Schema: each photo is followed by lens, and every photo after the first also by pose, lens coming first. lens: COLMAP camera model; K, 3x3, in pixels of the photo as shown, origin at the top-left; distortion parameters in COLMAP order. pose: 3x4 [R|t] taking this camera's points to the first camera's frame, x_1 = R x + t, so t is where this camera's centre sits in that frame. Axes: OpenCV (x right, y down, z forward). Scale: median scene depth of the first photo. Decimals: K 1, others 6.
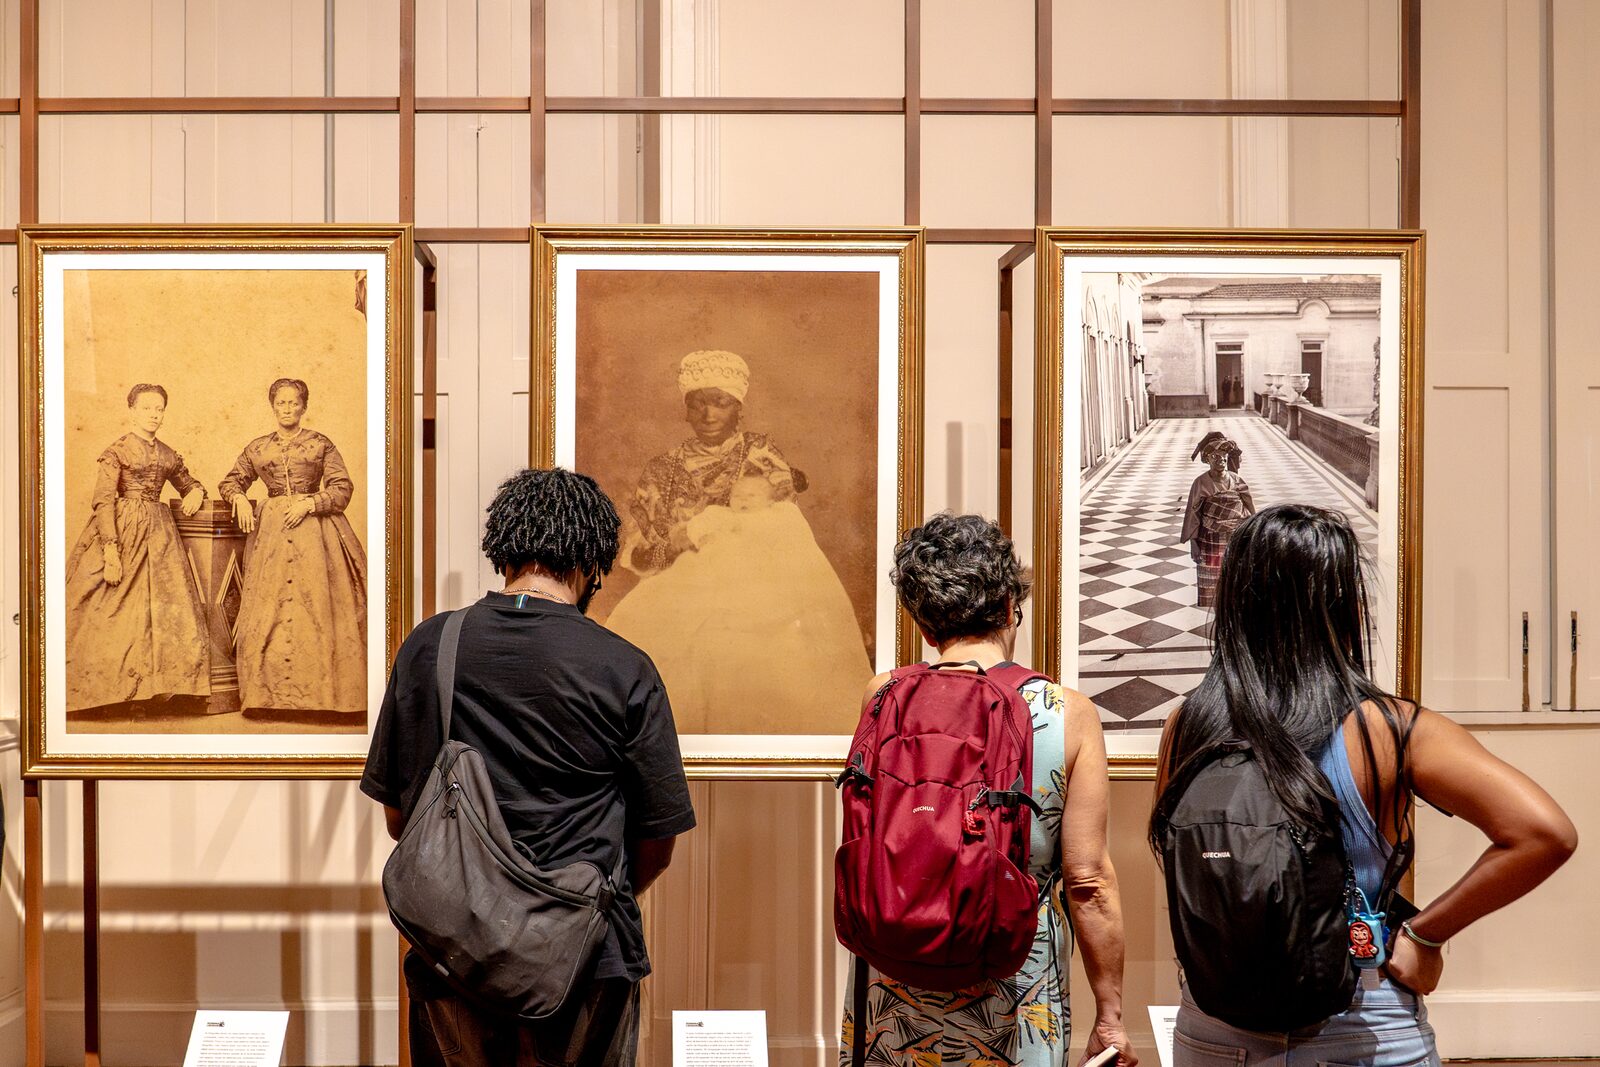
lens RADIAL K [[1152.1, 0, 800.0], [0, 1152.1, 529.1], [0, 0, 1]] dist [0.008808, 0.001026]
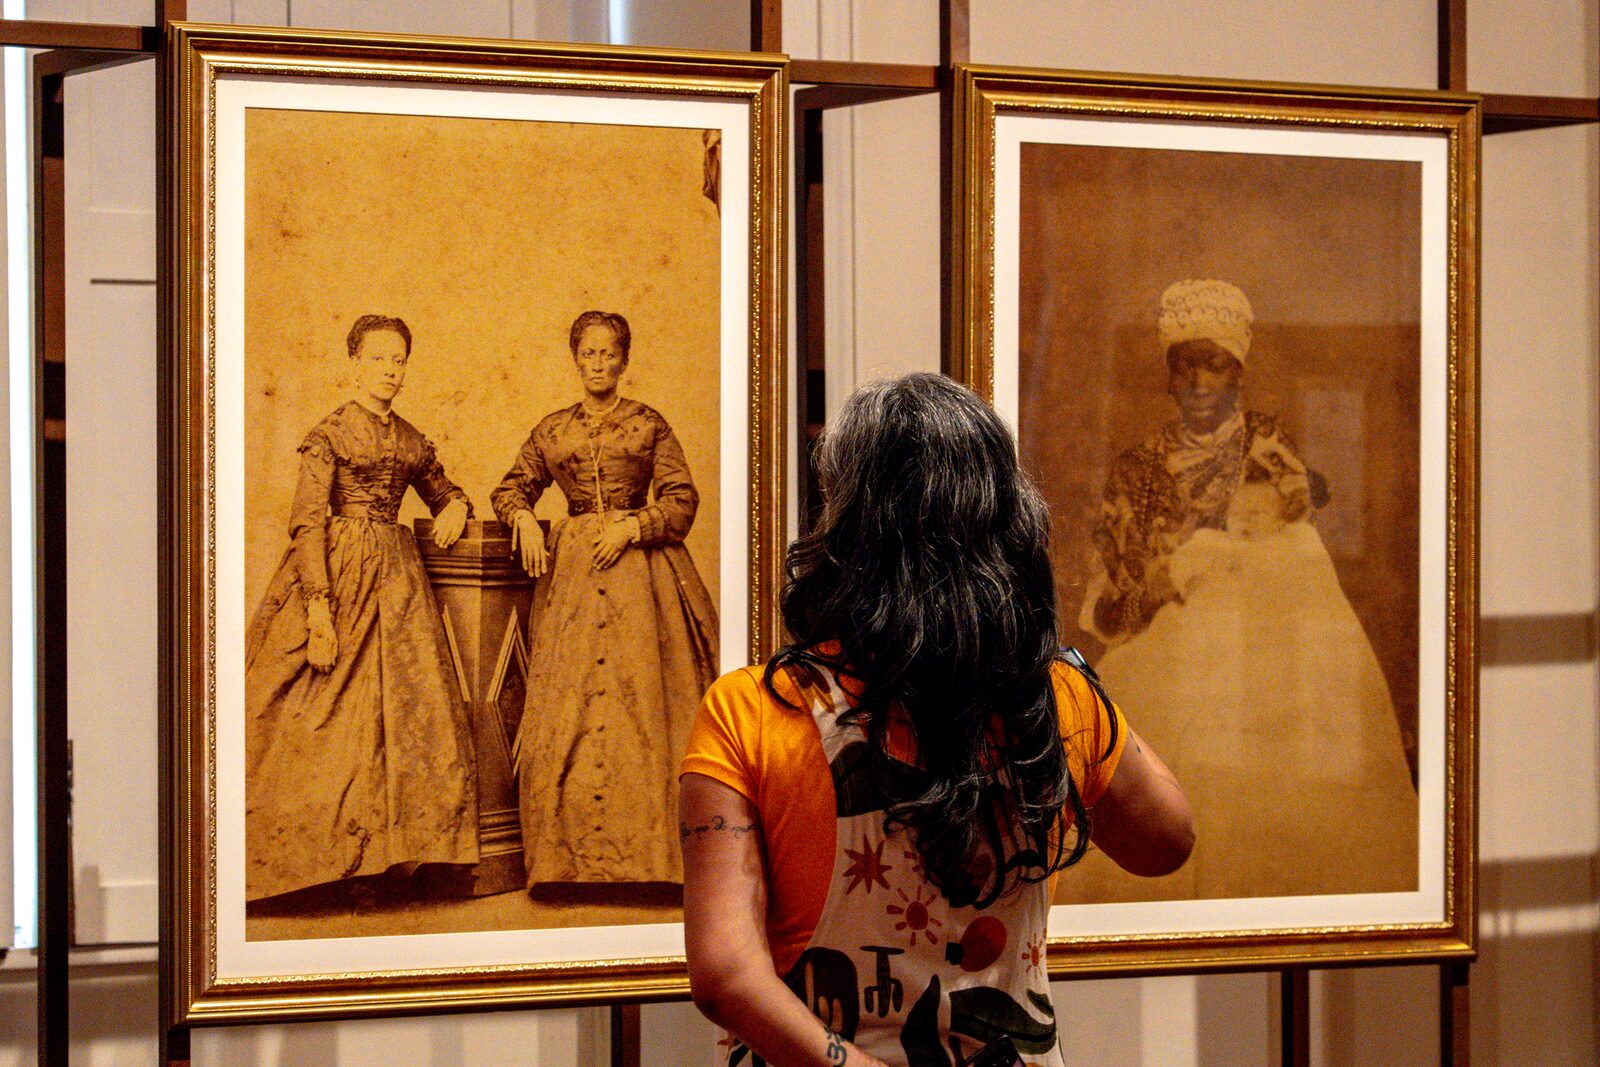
lens RADIAL K [[1999.9, 0, 798.2], [0, 1999.9, 539.0], [0, 0, 1]] dist [0.037479, 0.000000]
pose [[0.974116, -0.001797, 0.226040, -0.570464], [0.004994, 0.999895, -0.013573, -0.001769], [-0.225992, 0.014351, 0.974023, -0.001089]]
